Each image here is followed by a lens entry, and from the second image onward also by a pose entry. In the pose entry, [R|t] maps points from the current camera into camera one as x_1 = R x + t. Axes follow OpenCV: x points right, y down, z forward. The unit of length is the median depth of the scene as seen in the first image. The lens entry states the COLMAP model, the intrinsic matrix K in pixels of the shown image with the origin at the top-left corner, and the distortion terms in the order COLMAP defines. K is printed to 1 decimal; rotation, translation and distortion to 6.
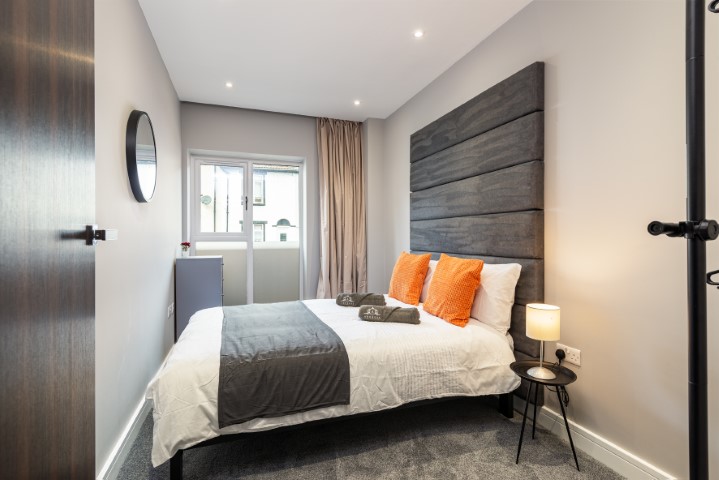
lens RADIAL K [[346.4, 0, 364.1], [0, 346.4, 238.6], [0, 0, 1]] dist [-0.000344, -0.000968]
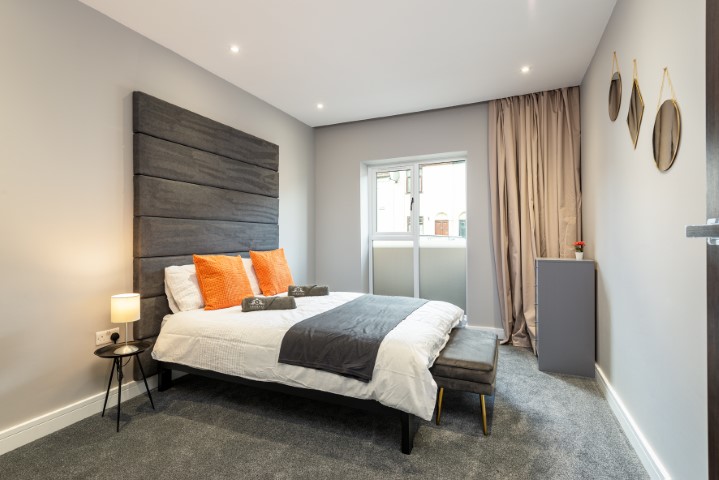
lens RADIAL K [[345.2, 0, 358.0], [0, 345.2, 257.7], [0, 0, 1]] dist [0.040722, -0.000107]
pose [[0.706448, 0.046924, -0.706208, 0.306181], [-0.007129, 0.998221, 0.059196, -0.000171], [0.707729, -0.036784, 0.705526, 0.124491]]
